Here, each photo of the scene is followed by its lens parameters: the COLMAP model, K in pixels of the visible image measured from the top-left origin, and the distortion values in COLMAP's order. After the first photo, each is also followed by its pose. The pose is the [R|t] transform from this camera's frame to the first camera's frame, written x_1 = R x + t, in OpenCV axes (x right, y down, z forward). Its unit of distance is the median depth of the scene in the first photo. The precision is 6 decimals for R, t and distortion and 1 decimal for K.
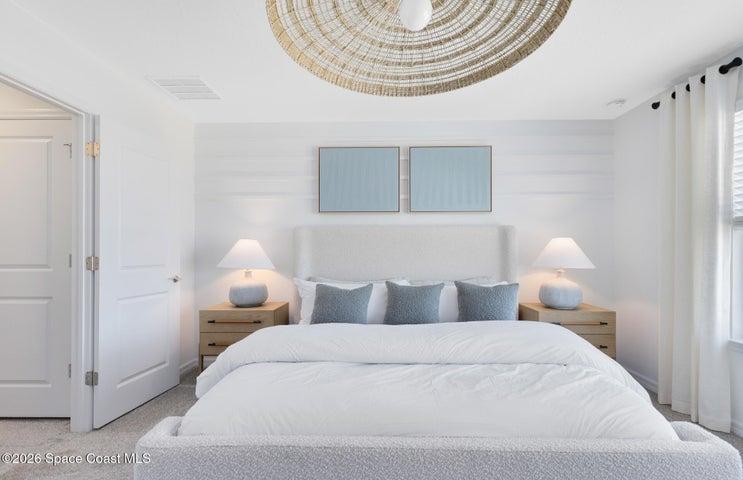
lens RADIAL K [[334.3, 0, 374.8], [0, 334.3, 250.4], [0, 0, 1]] dist [-0.001927, -0.000231]
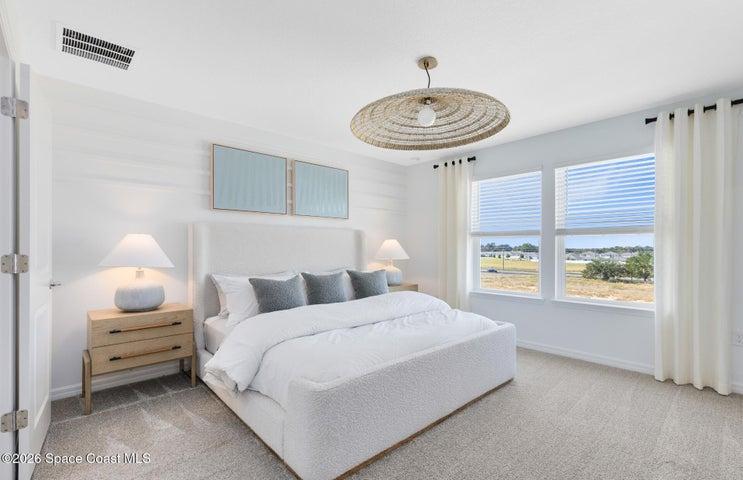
lens RADIAL K [[334.3, 0, 371.5], [0, 334.3, 245.9], [0, 0, 1]] dist [-0.001927, -0.000231]
pose [[0.723437, 0.007481, 0.690350, -0.554016], [-0.003478, 0.999968, -0.007191, 0.002268], [-0.690381, 0.002801, 0.723440, -0.046800]]
